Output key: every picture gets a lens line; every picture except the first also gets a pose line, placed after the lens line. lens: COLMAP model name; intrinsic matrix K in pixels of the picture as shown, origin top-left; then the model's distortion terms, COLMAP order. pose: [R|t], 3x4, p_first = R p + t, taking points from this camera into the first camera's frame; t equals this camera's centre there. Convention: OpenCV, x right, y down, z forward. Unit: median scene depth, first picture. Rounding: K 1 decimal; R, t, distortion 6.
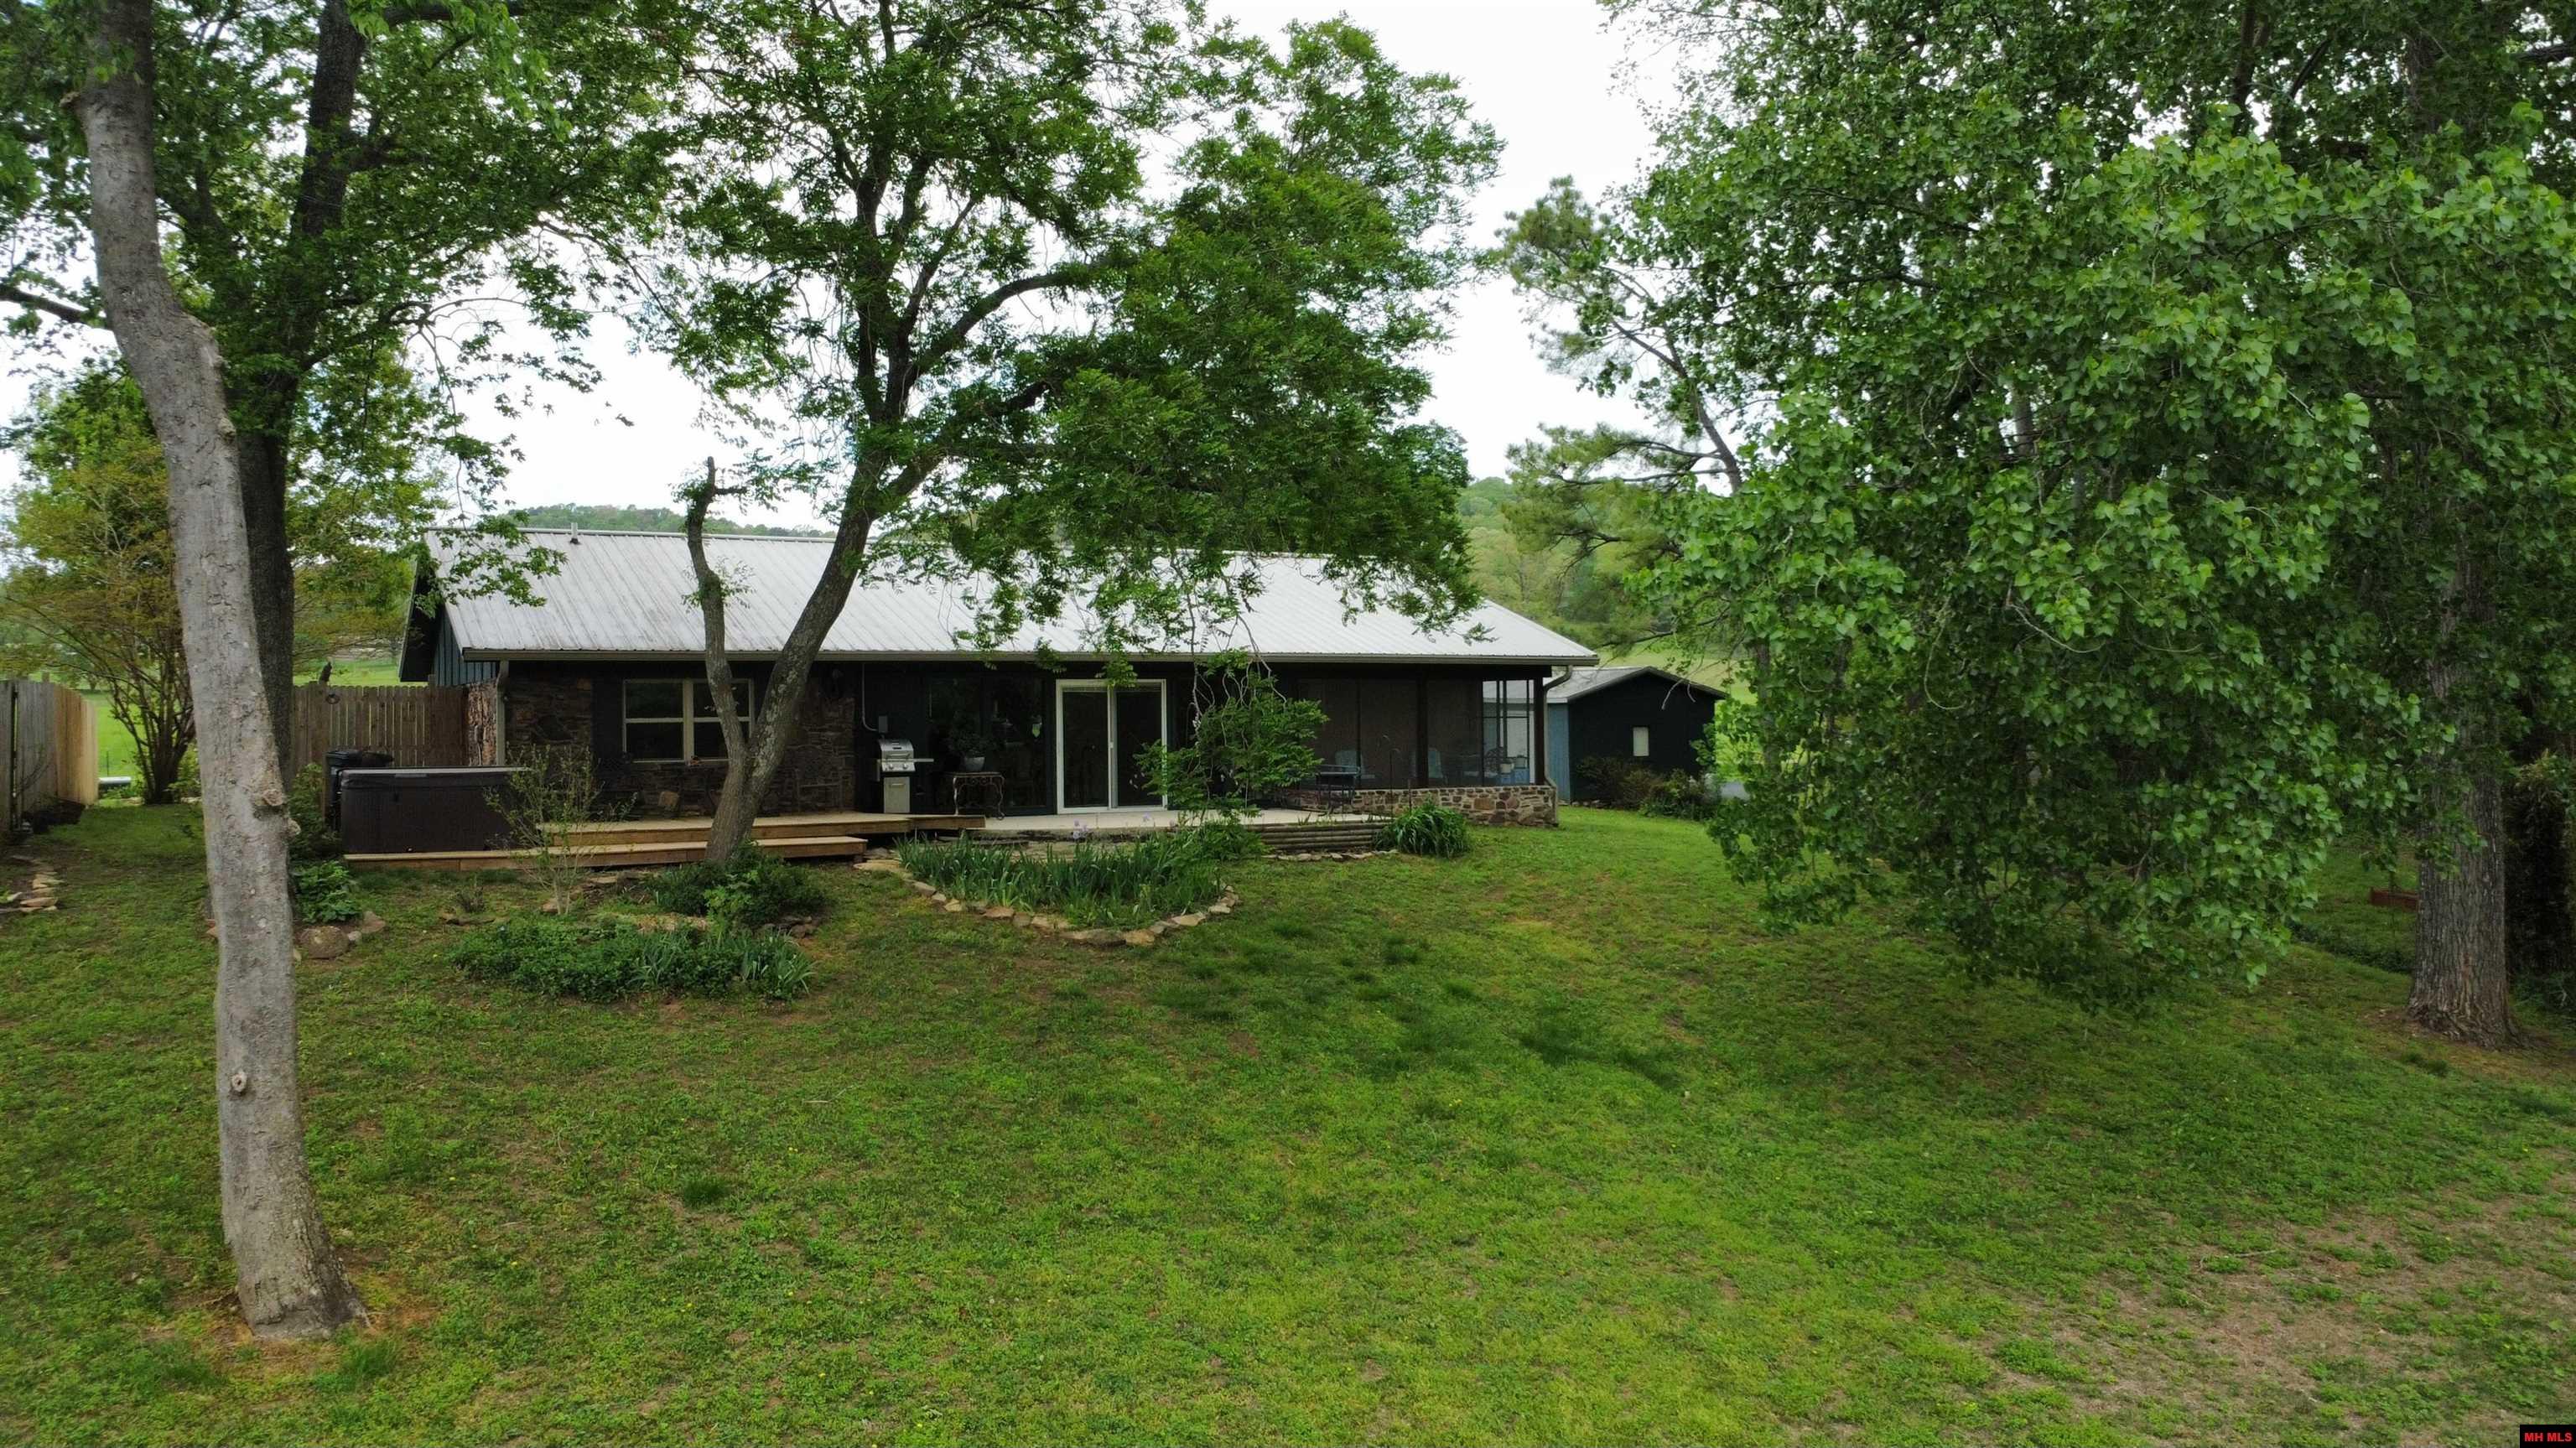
lens RADIAL K [[1879.3, 0, 1253.4], [0, 1879.3, 724.4], [0, 0, 1]] dist [0.004998, -0.003360]
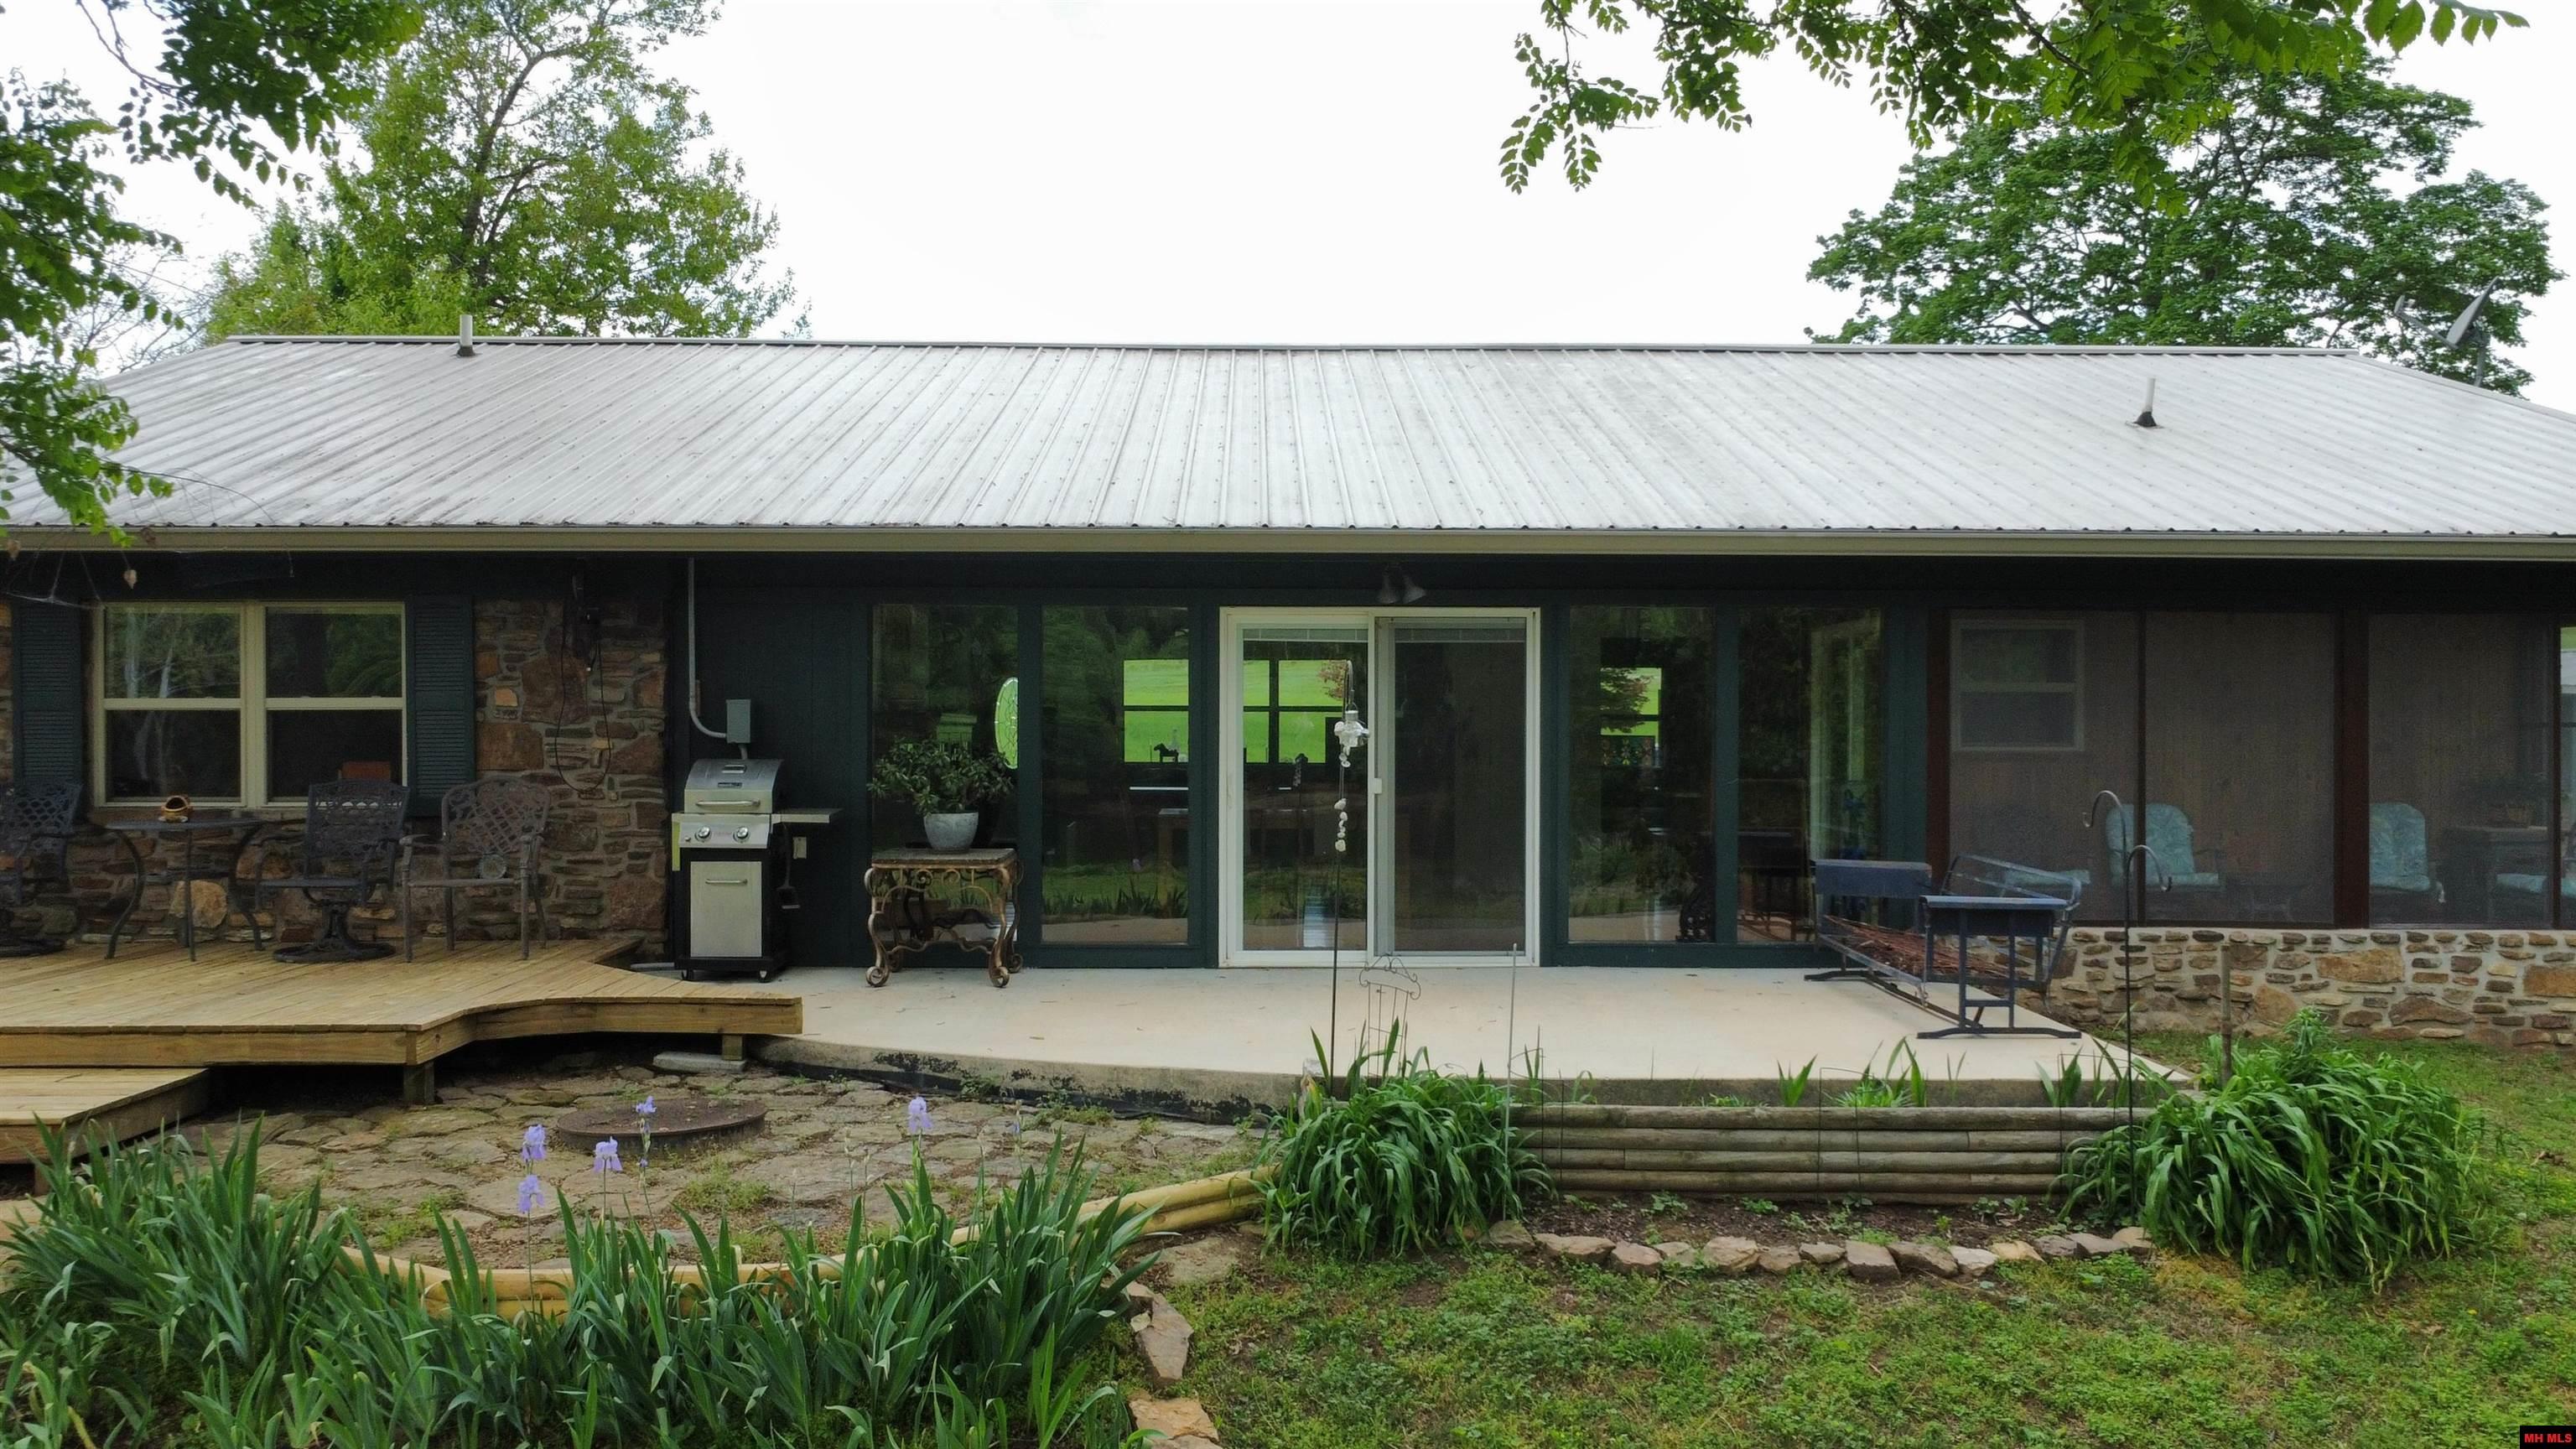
lens RADIAL K [[2020.7, 0, 1288.0], [0, 2020.7, 724.5], [0, 0, 1]] dist [0.008939, -0.001811]
pose [[0.901901, 0.013407, -0.431735, 0.087685], [-0.012638, 0.999909, 0.004650, -0.002970], [0.431758, 0.001262, 0.901989, 0.685358]]
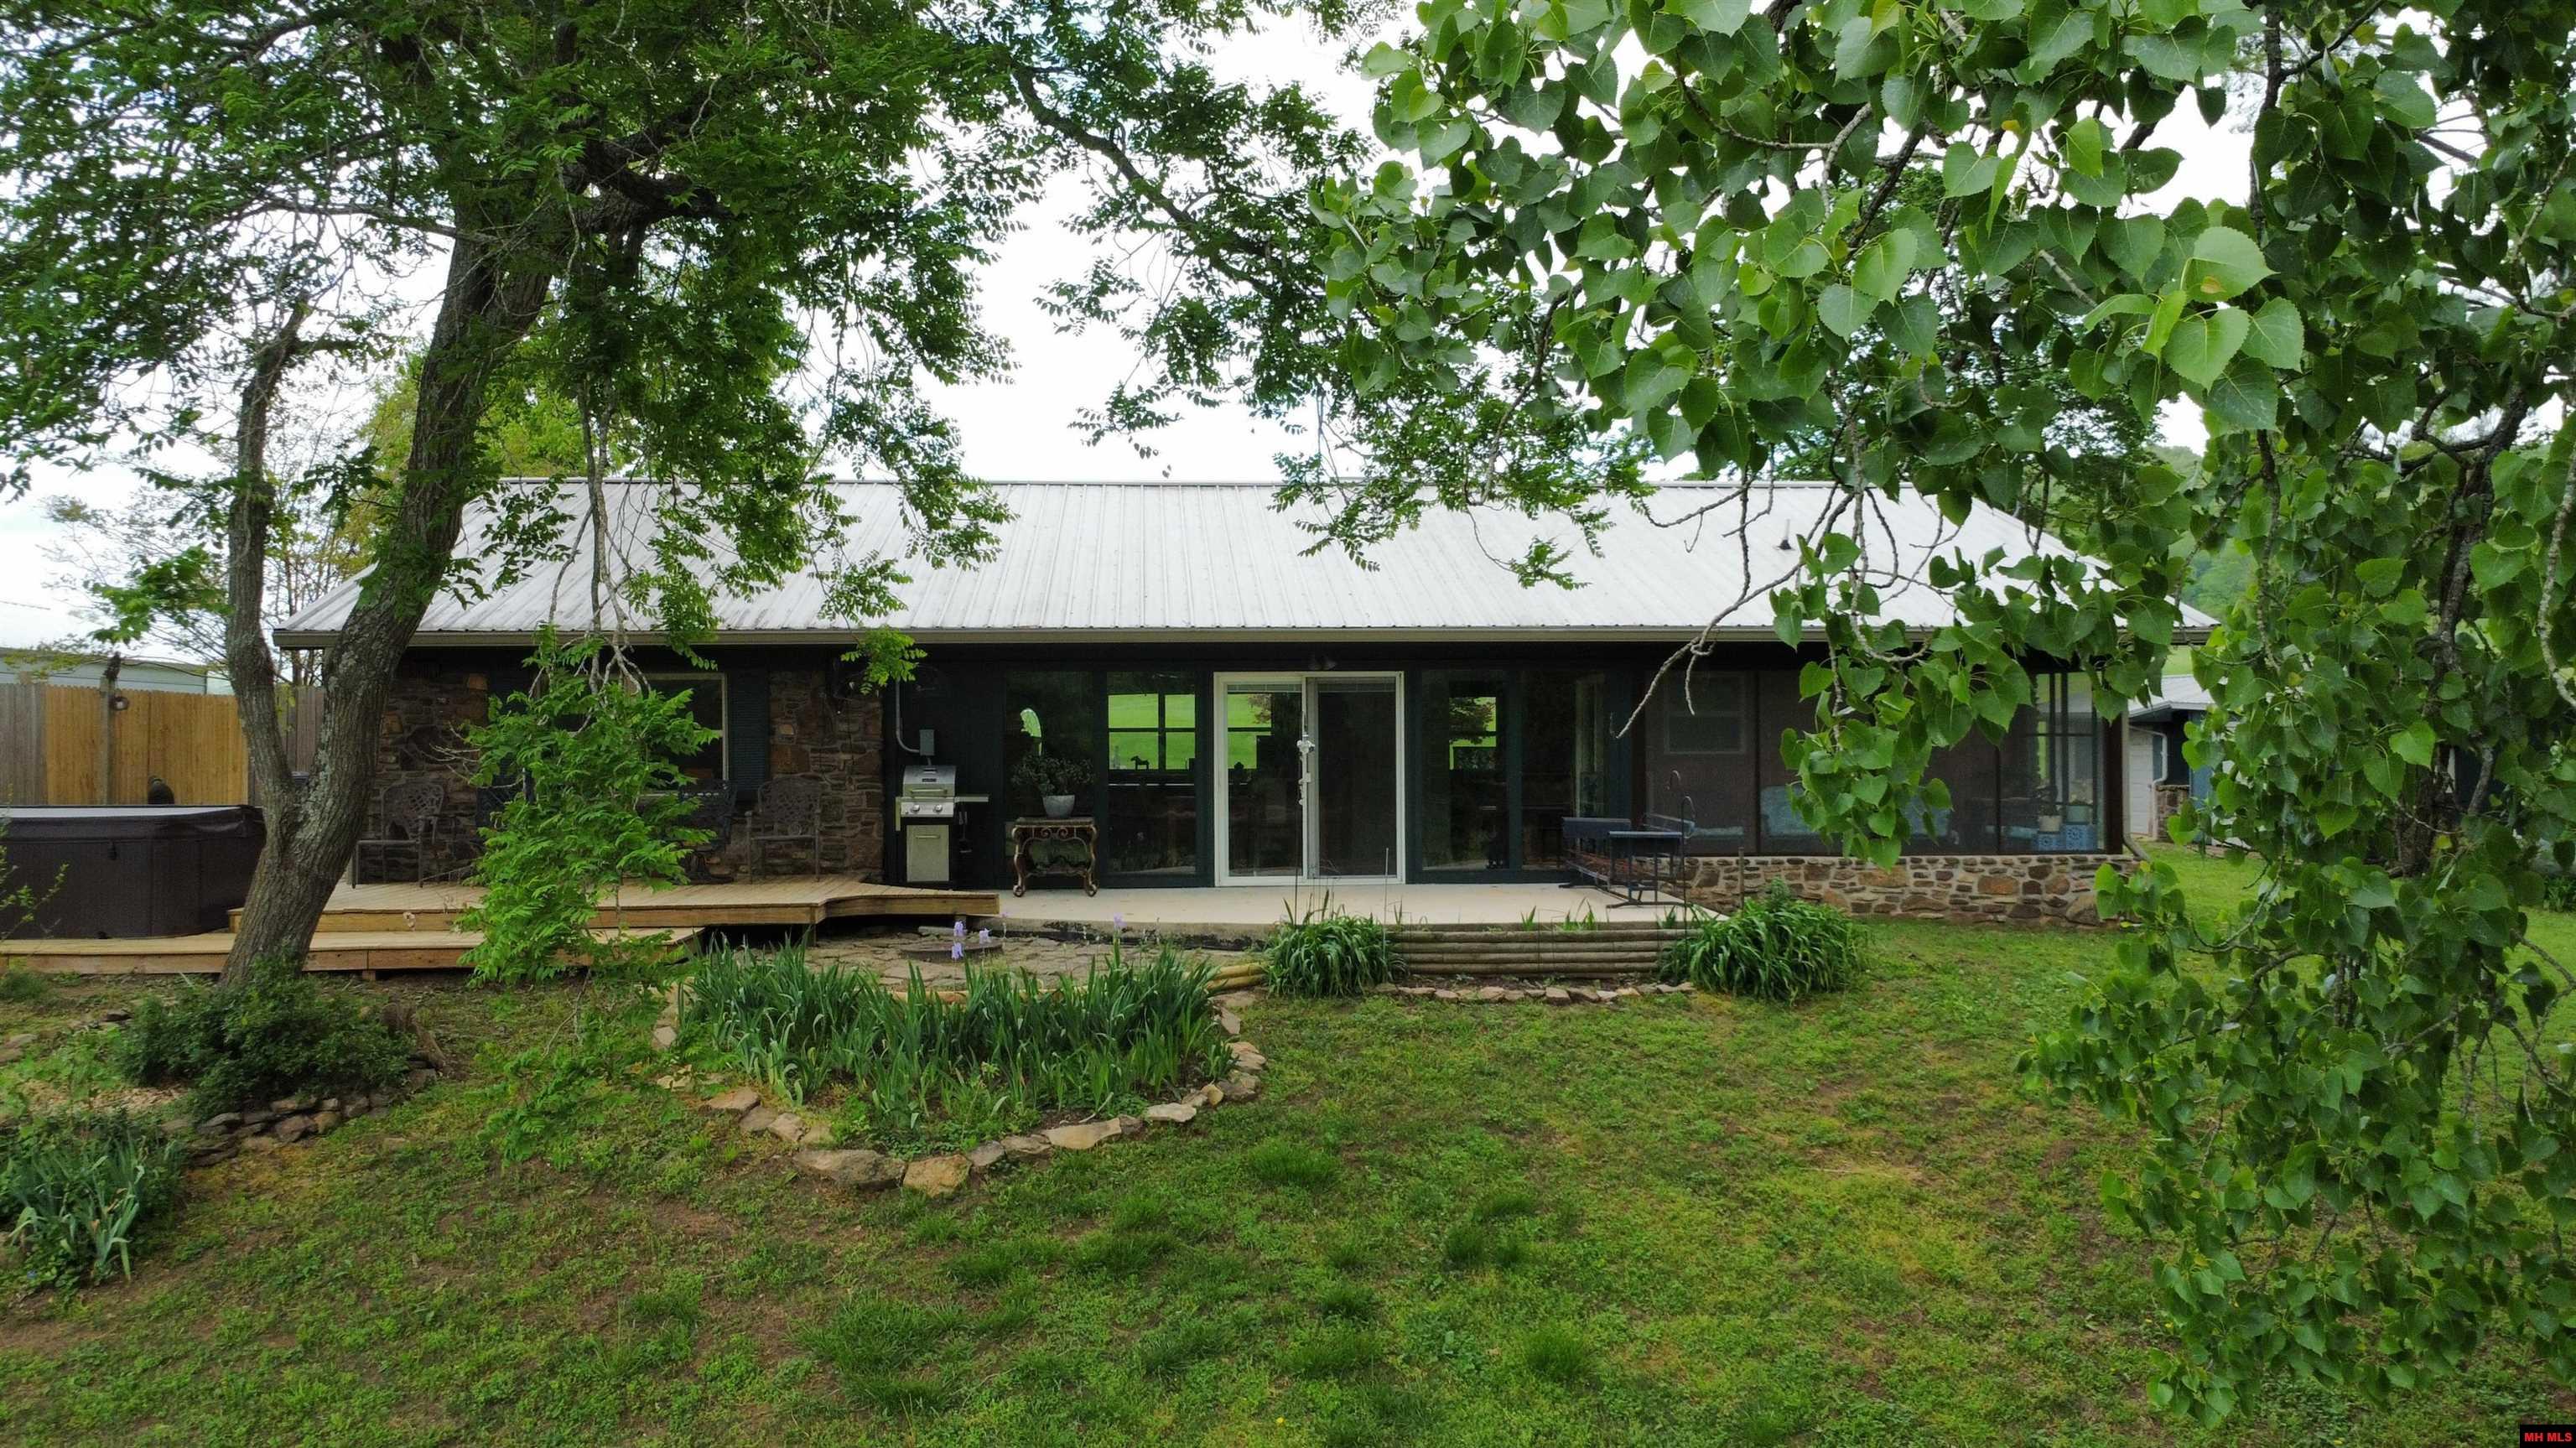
lens RADIAL K [[1949.7, 0, 1288.4], [0, 1949.7, 703.9], [0, 0, 1]] dist [0.005324, -0.006283]
pose [[0.923965, -0.001430, -0.382474, 0.179665], [-0.004133, 0.999897, -0.013723, -0.004896], [0.382454, 0.014260, 0.923864, 0.433441]]
